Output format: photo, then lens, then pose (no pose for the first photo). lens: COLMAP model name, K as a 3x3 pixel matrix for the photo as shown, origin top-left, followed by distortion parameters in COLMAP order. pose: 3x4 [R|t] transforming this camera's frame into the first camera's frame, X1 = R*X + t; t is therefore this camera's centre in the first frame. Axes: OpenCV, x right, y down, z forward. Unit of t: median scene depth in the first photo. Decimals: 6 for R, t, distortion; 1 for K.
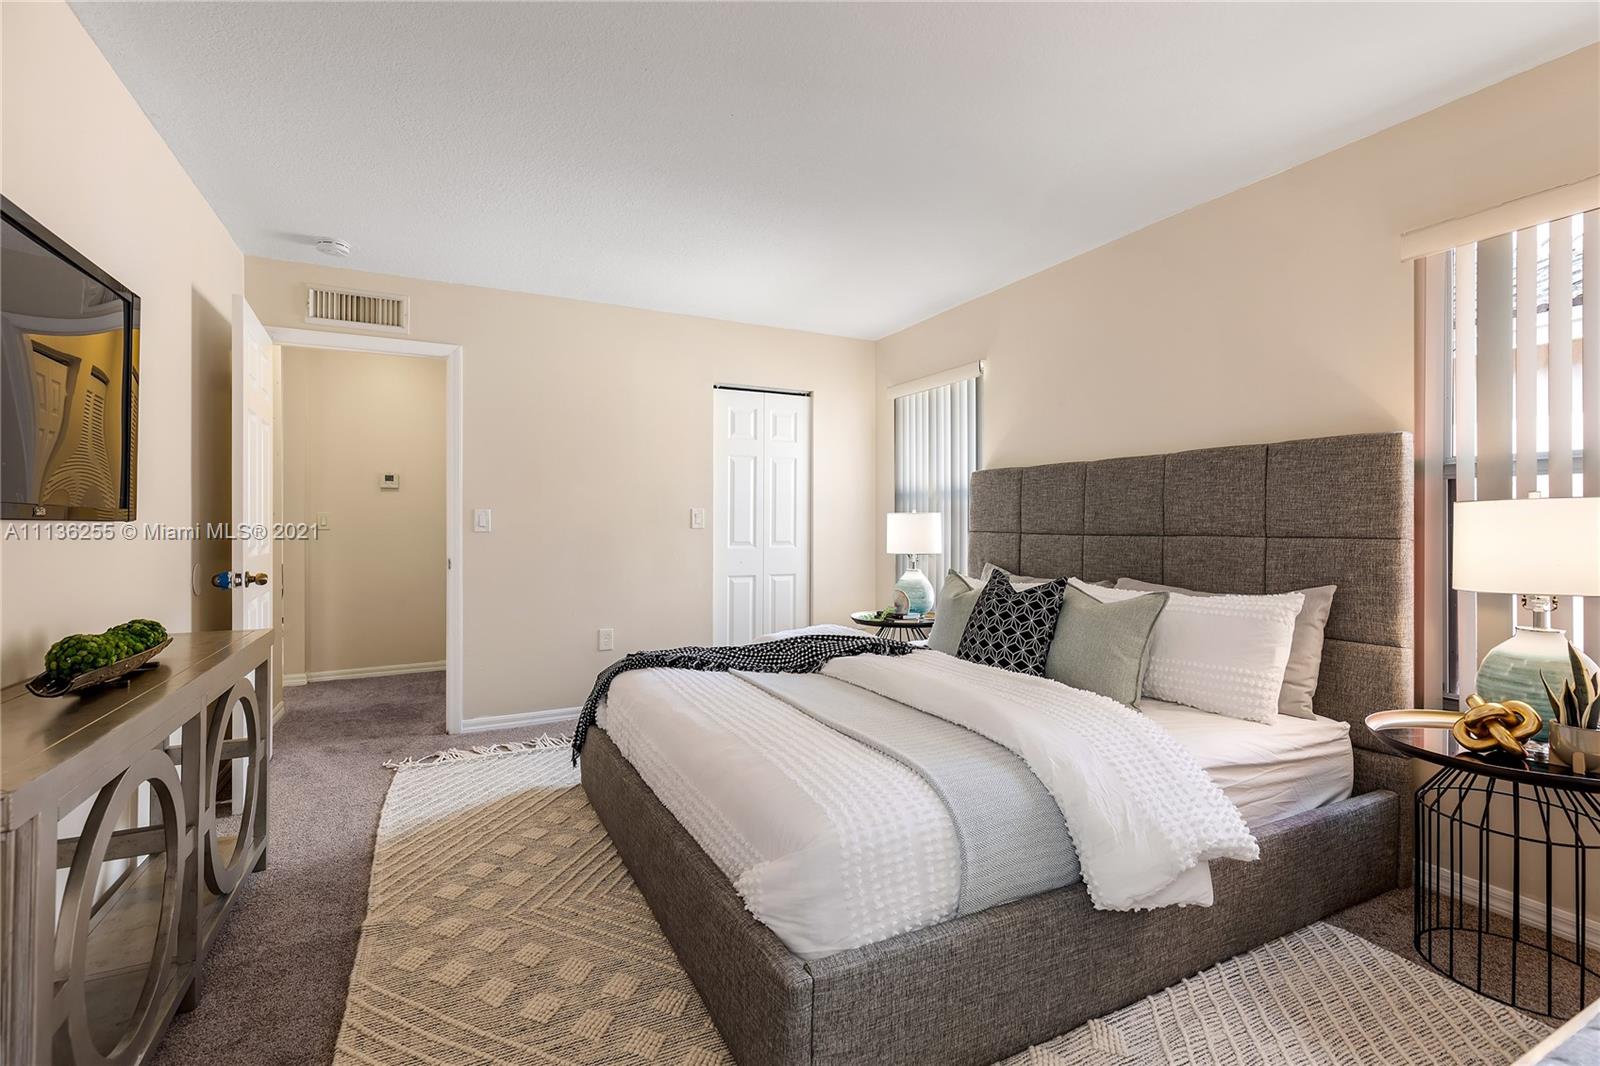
lens RADIAL K [[730.2, 0, 800.7], [0, 730.2, 518.0], [0, 0, 1]] dist [0.011715, -0.003055]
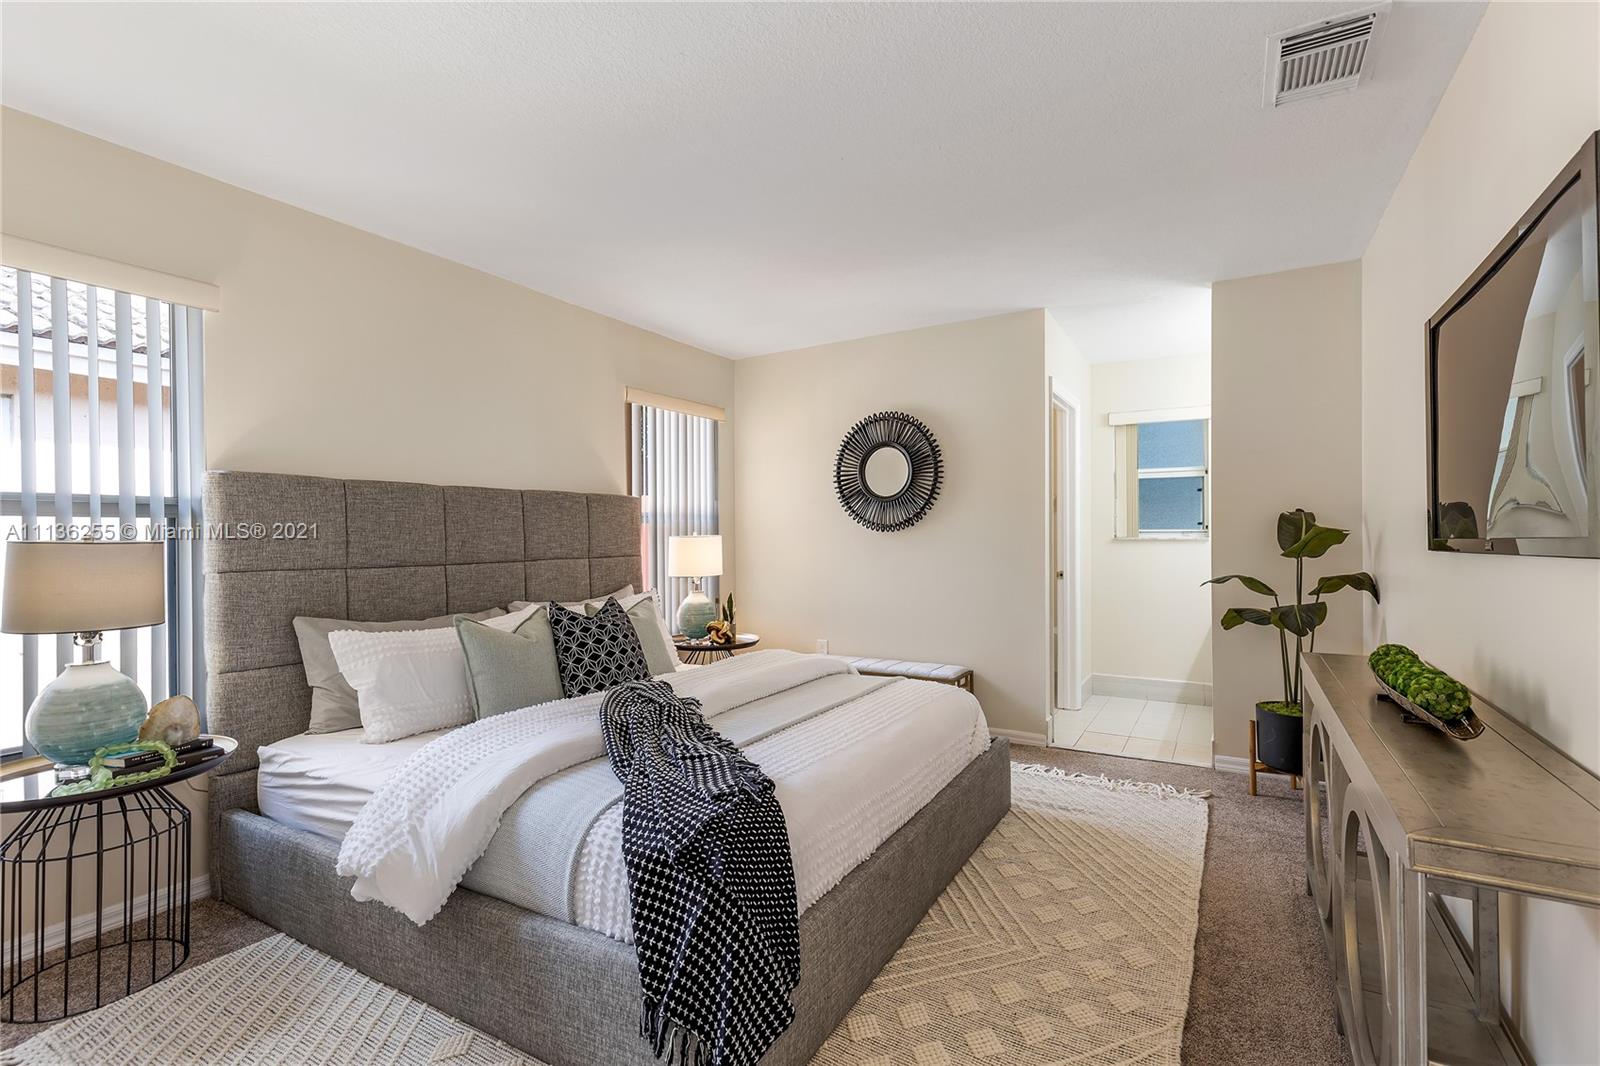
lens RADIAL K [[730.2, 0, 809.6], [0, 730.2, 540.3], [0, 0, 1]] dist [0.011715, -0.003055]
pose [[-0.552611, -0.004584, 0.833427, -0.804551], [-0.000200, 0.999986, 0.005367, -0.016639], [-0.833439, 0.002799, -0.552604, 1.390715]]
